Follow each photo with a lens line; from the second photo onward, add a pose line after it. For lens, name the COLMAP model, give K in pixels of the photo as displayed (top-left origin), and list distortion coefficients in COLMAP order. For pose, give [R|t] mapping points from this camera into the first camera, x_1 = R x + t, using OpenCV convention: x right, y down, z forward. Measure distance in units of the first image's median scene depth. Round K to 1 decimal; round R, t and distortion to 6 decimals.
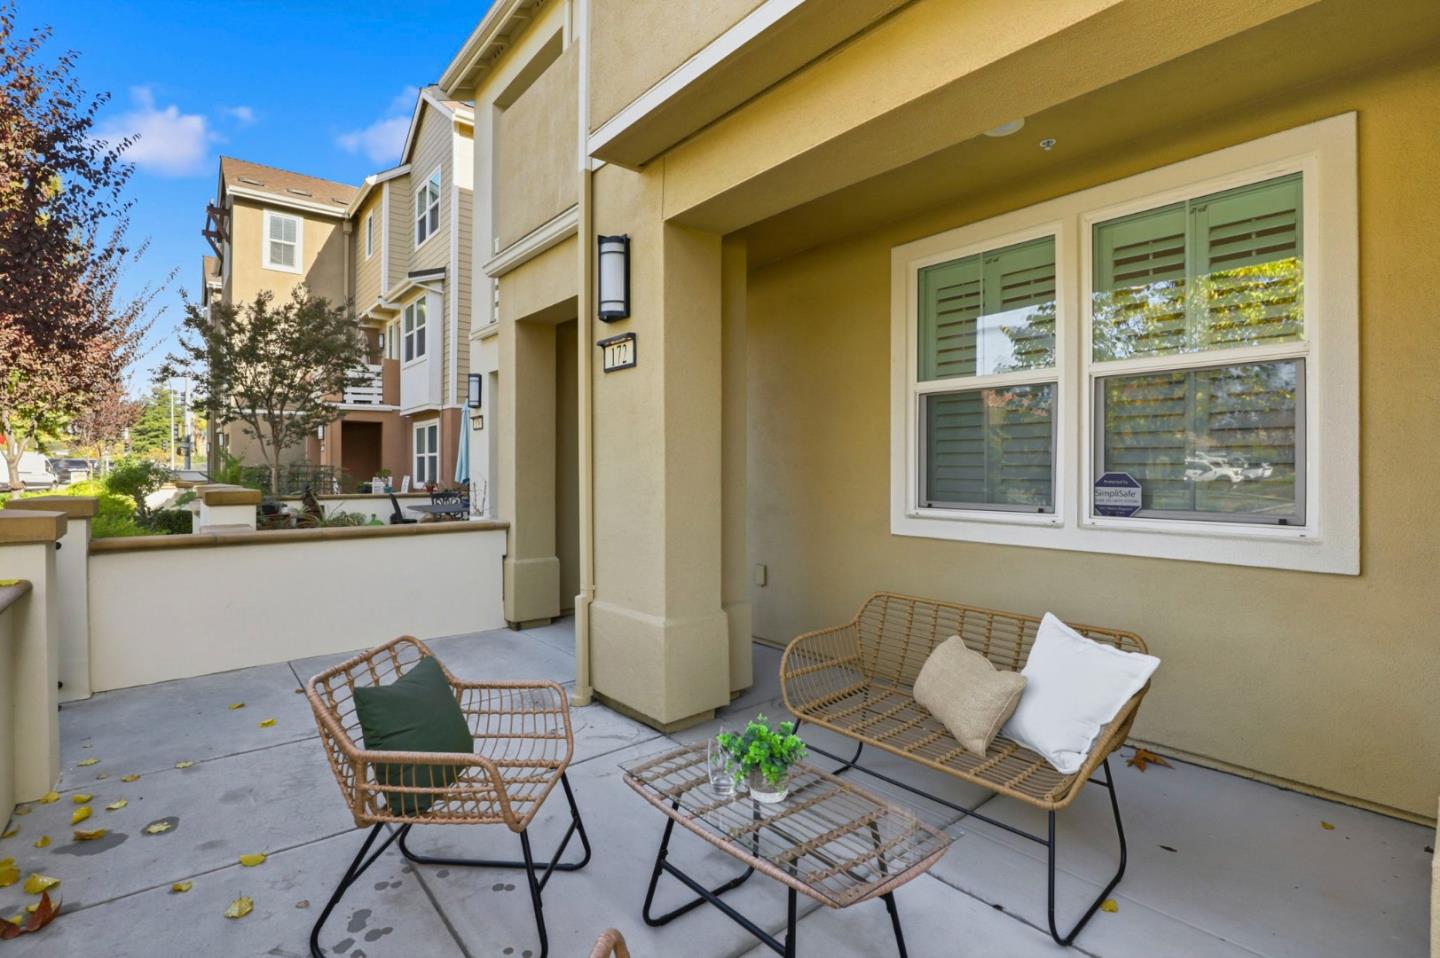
lens RADIAL K [[675.7, 0, 731.3], [0, 675.7, 481.9], [0, 0, 1]] dist [-0.033634, 0.006644]
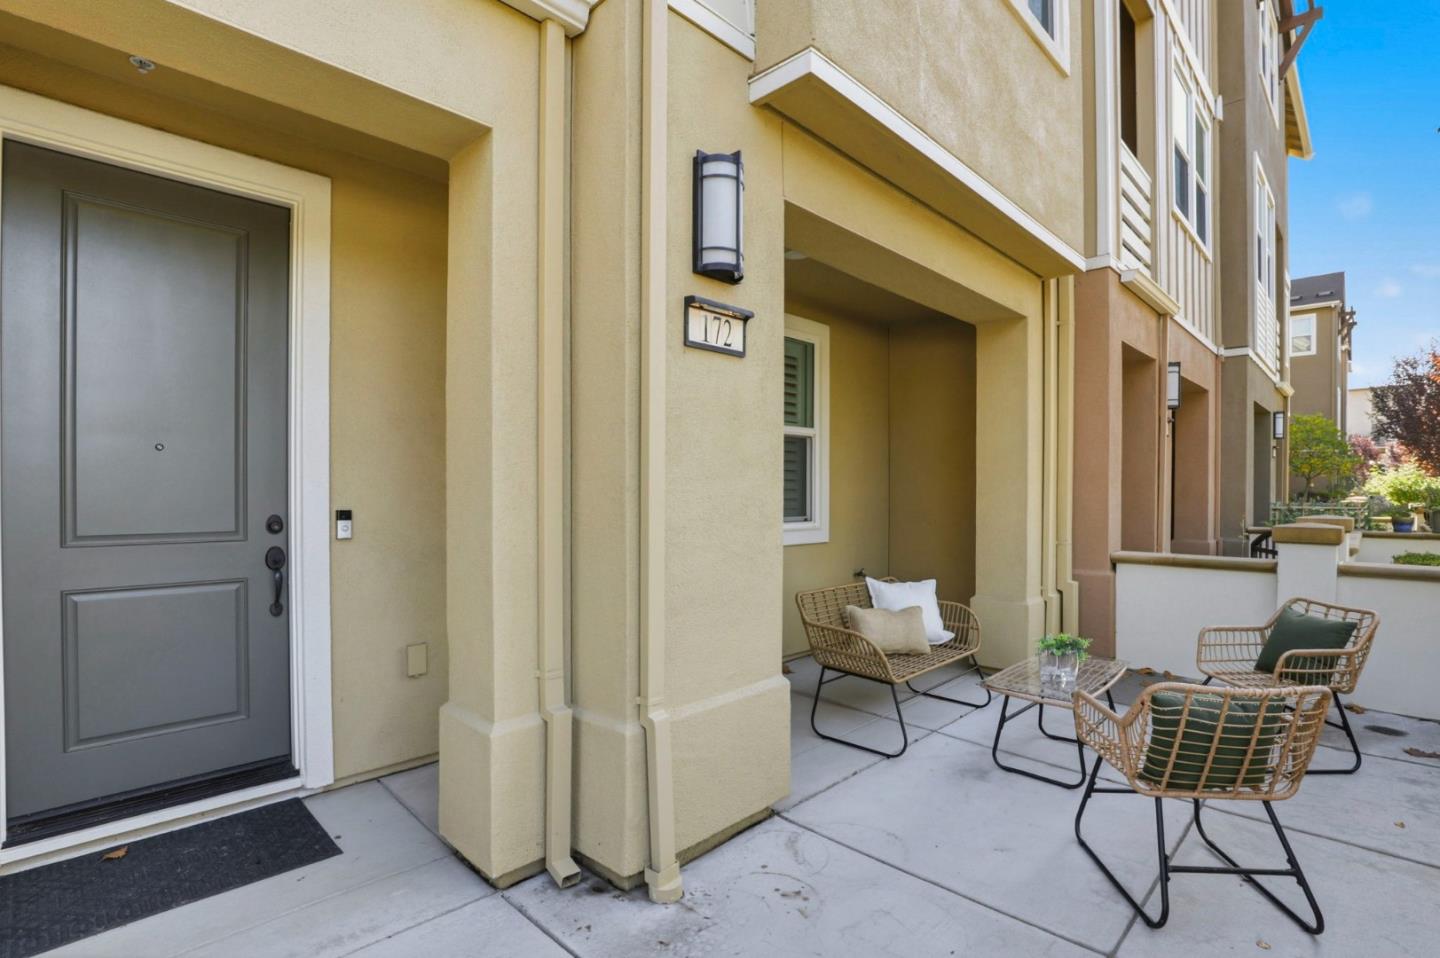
lens RADIAL K [[675.7, 0, 731.3], [0, 675.7, 481.9], [0, 0, 1]] dist [-0.033634, 0.006644]
pose [[-0.075065, 0.009770, 0.997131, -0.875937], [0.005500, 0.999941, -0.009383, -0.025981], [-0.997163, 0.004780, -0.075114, 1.057054]]
